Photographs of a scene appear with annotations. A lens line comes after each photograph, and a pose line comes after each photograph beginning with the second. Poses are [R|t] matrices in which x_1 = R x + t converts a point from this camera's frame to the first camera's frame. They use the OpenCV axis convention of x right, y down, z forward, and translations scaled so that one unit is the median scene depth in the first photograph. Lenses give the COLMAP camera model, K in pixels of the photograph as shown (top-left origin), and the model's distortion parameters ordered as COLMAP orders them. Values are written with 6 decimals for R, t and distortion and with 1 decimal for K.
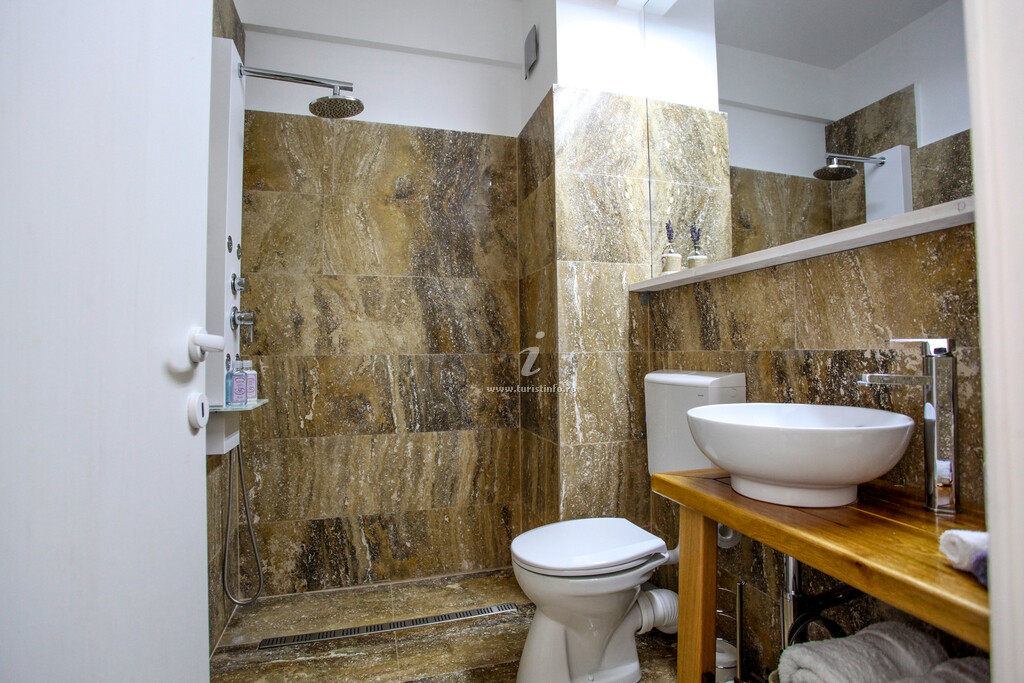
lens RADIAL K [[488.7, 0, 512.0], [0, 488.7, 341.5], [0, 0, 1]] dist [-0.084216, 0.038955]
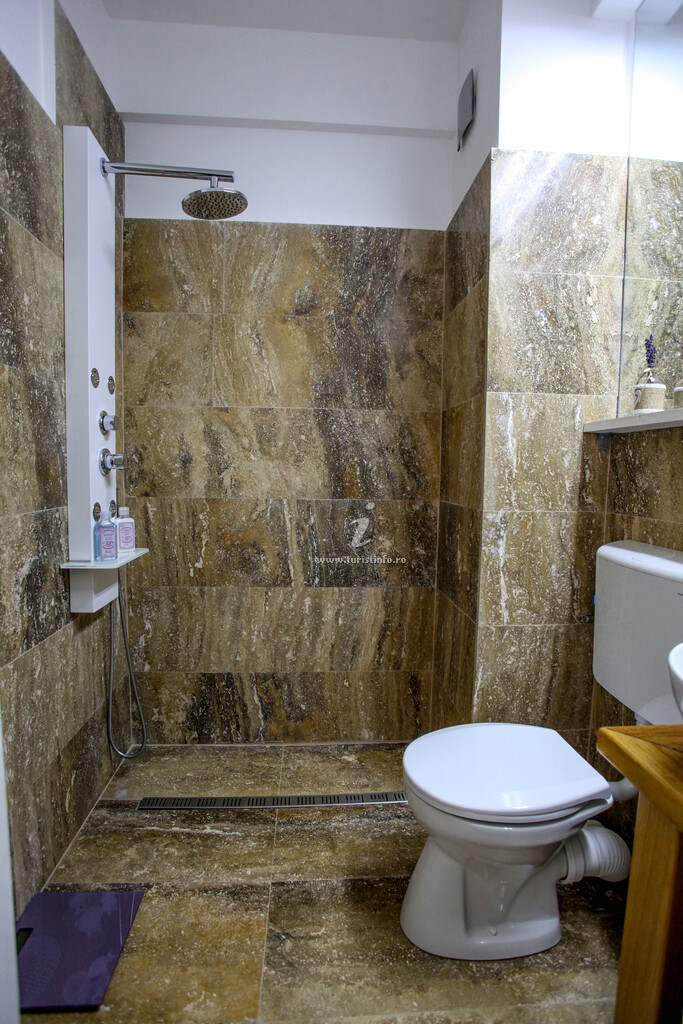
lens RADIAL K [[488.7, 0, 341.5], [0, 488.7, 512.0], [0, 0, 1]] dist [-0.084216, 0.038955]
pose [[0.975427, 0.045469, -0.215581, 0.038358], [-0.021942, 0.993656, 0.110299, -0.052013], [0.219229, -0.102858, 0.970236, 0.176572]]
